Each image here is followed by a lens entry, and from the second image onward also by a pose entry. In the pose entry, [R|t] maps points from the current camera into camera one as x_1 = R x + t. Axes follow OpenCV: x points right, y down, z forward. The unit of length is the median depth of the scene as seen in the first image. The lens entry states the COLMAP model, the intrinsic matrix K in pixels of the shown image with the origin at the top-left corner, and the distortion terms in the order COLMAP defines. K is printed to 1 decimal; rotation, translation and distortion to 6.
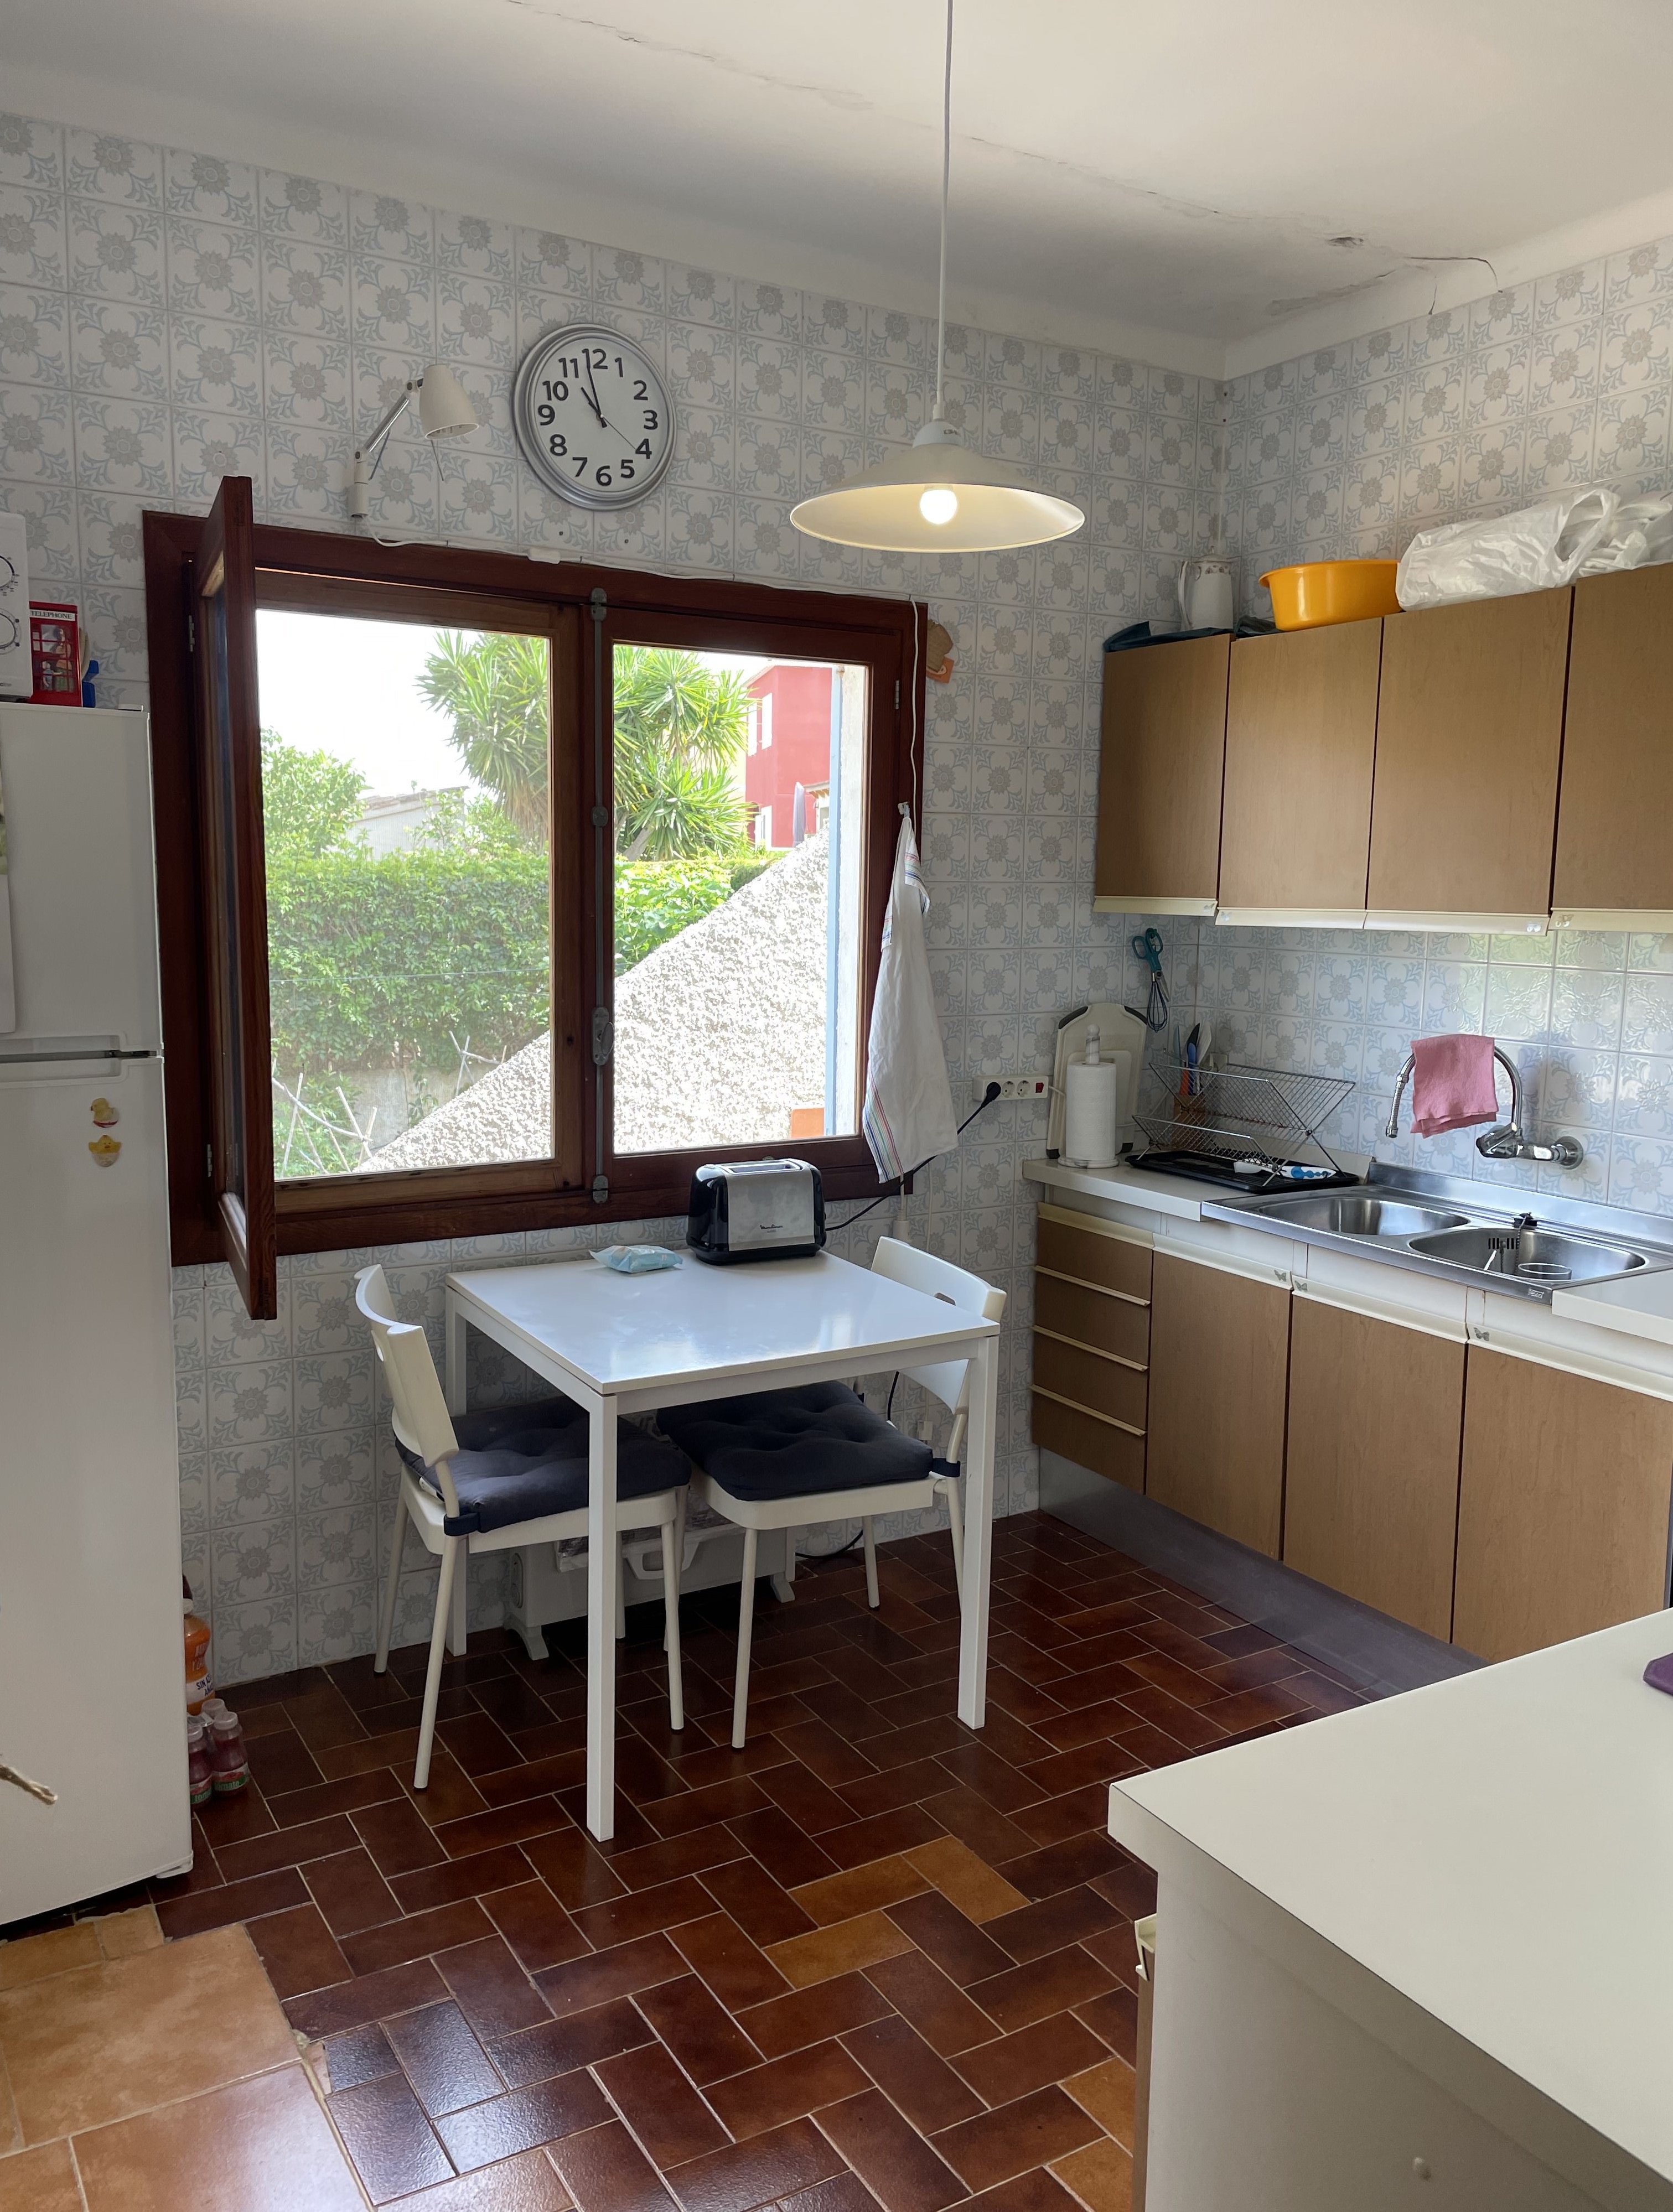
lens RADIAL K [[1707.9, 0, 841.5], [0, 1707.9, 1091.1], [0, 0, 1]] dist [0.093680, -0.122589]
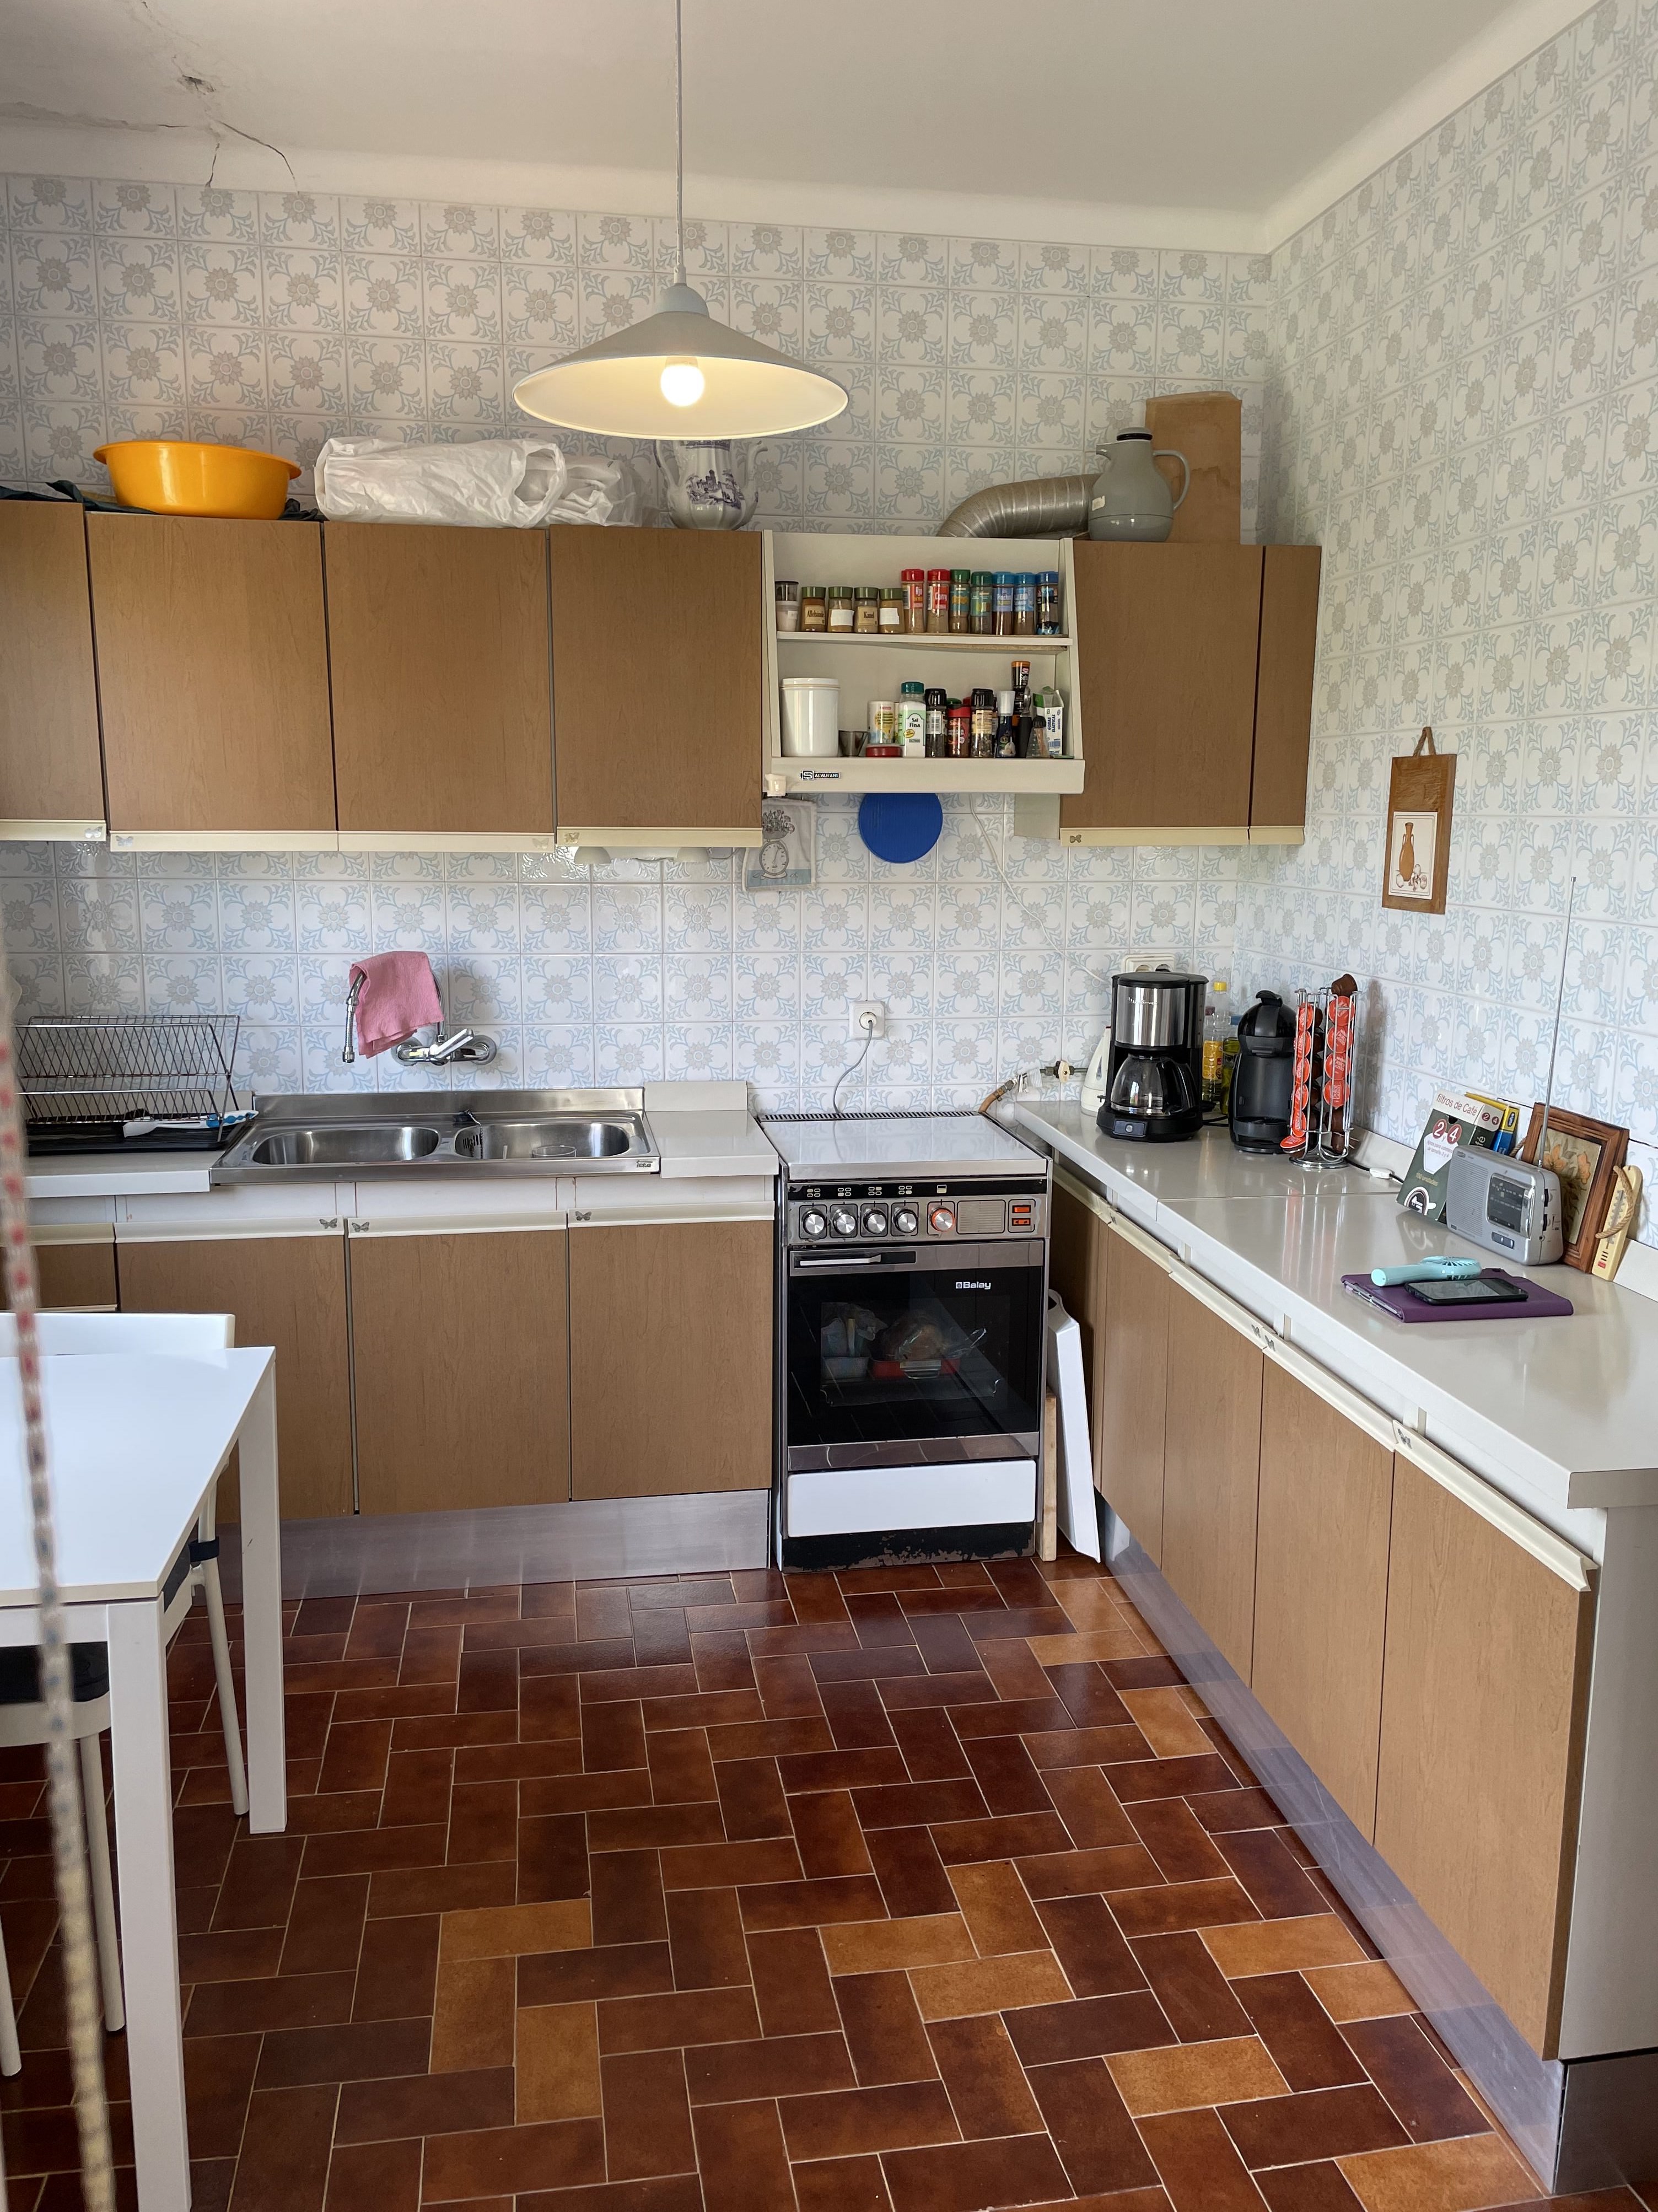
lens RADIAL K [[1666.3, 0, 823.1], [0, 1666.3, 1089.1], [0, 0, 1]] dist [0.086748, -0.114877]
pose [[0.364455, -0.170473, 0.915485, -0.484764], [0.113272, 0.983917, 0.138122, -0.062681], [-0.924306, 0.053359, 0.377903, 0.402609]]
